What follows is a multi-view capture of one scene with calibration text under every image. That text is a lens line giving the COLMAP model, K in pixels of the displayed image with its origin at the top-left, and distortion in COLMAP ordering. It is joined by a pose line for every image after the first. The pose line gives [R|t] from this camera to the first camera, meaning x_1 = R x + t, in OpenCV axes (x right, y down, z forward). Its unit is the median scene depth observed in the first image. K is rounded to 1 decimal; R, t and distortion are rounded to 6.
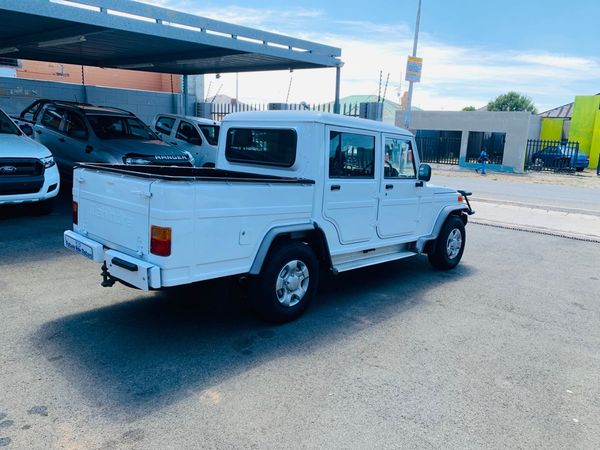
lens RADIAL K [[460.1, 0, 299.2], [0, 460.1, 221.6], [0, 0, 1]] dist [0.033352, -0.028687]
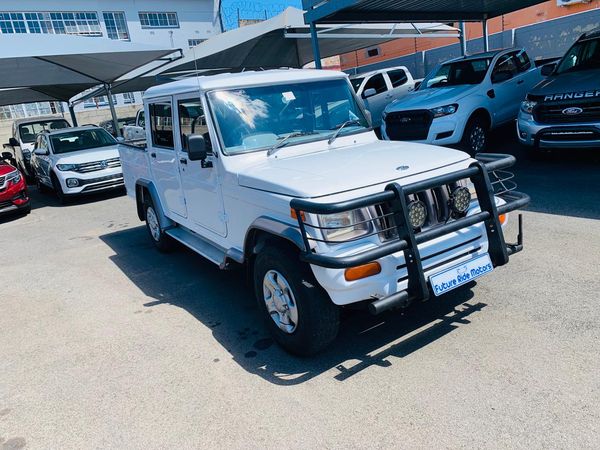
lens RADIAL K [[460.1, 0, 295.3], [0, 460.1, 225.0], [0, 0, 1]] dist [0.033352, -0.028687]
pose [[-0.240143, 0.229153, -0.943303, 1.044806], [-0.057590, 0.966664, 0.249489, -0.201465], [0.969028, 0.114238, -0.218941, 1.530006]]
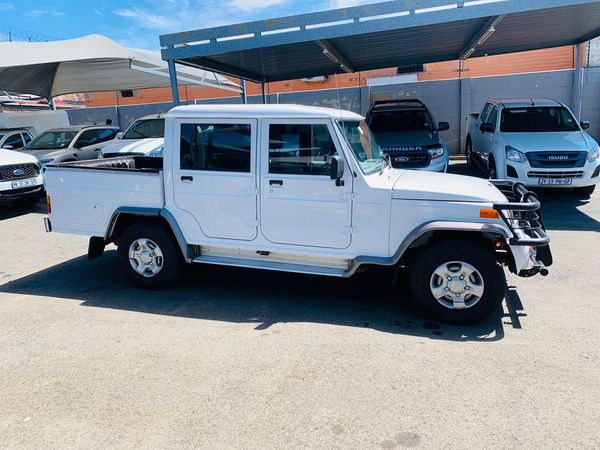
lens RADIAL K [[460.1, 0, 297.2], [0, 460.1, 225.7], [0, 0, 1]] dist [0.033352, -0.028687]
pose [[0.425178, 0.131991, -0.895434, 1.079428], [-0.107111, 0.989696, 0.095026, -0.090318], [0.898749, 0.055508, 0.434935, 0.746864]]
